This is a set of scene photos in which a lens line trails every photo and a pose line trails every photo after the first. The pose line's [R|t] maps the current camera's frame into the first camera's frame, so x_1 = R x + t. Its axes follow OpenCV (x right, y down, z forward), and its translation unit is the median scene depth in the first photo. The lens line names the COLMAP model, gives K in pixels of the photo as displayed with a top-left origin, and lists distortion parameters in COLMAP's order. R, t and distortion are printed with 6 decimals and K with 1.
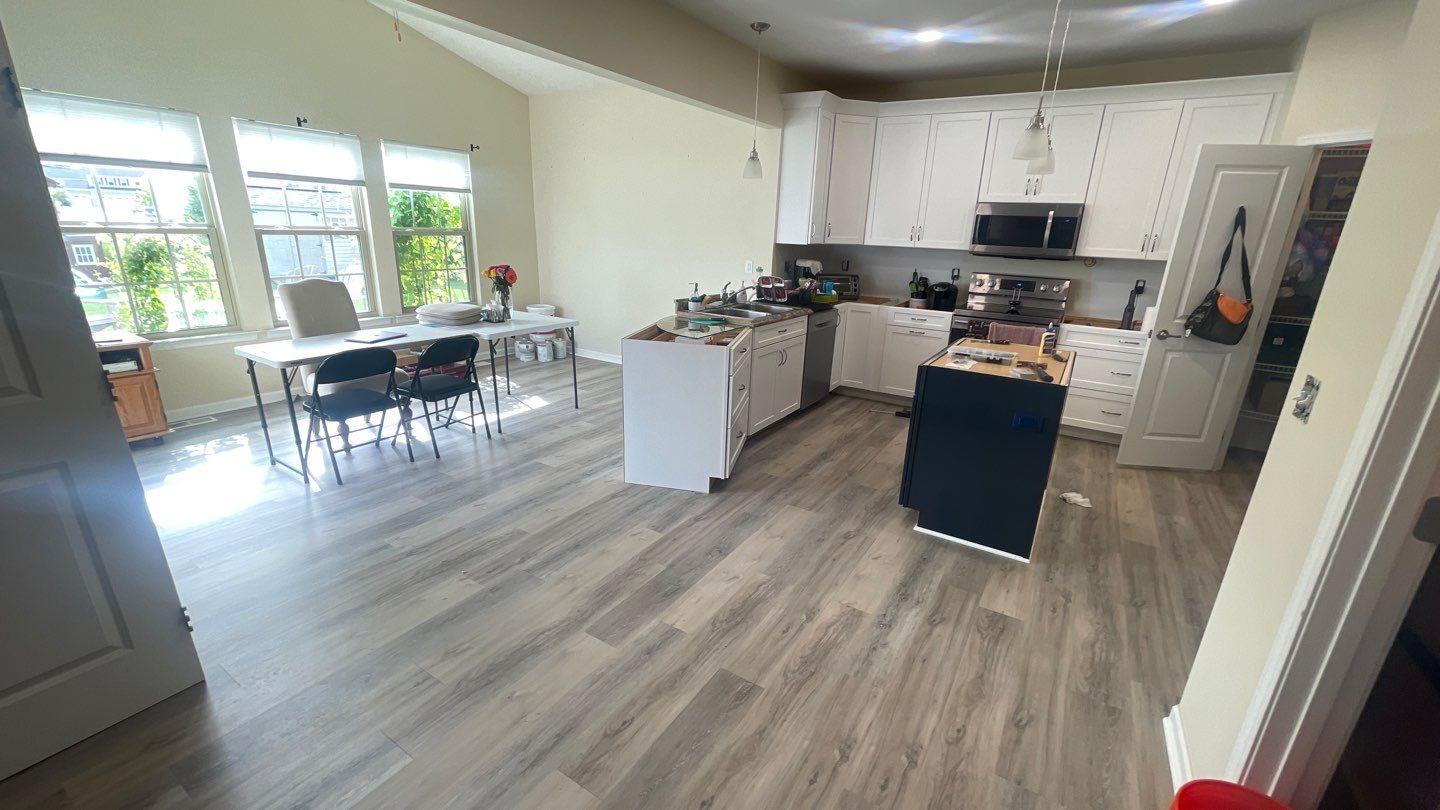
lens RADIAL K [[580.2, 0, 719.3], [0, 580.2, 410.4], [0, 0, 1]] dist [0.000541, -0.000045]
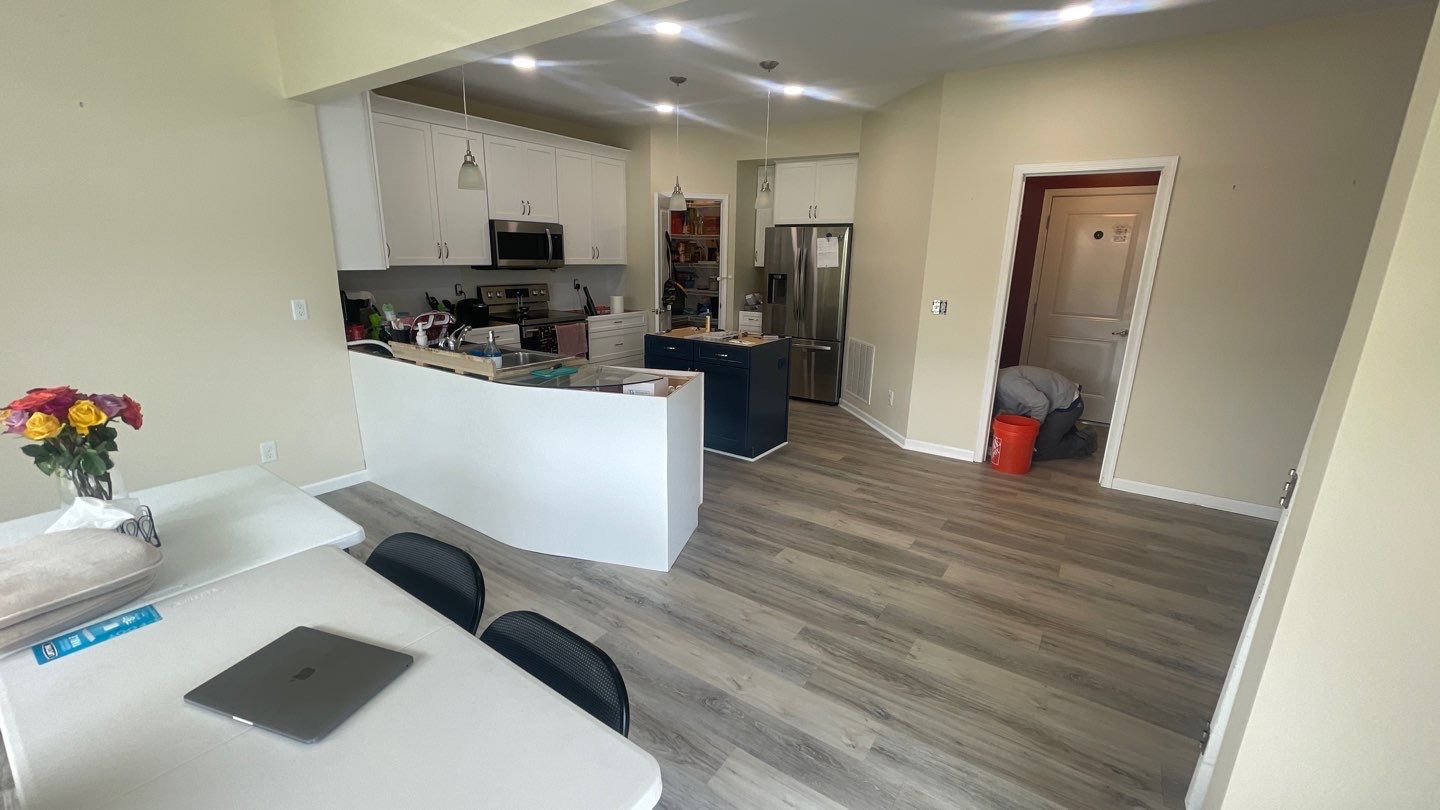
lens RADIAL K [[580.2, 0, 717.3], [0, 580.2, 401.4], [0, 0, 1]] dist [0.000541, -0.000045]
pose [[0.040470, -0.284749, 0.957747, -0.761849], [0.287110, 0.921422, 0.261817, -0.252530], [-0.957042, 0.264383, 0.119044, 0.679981]]
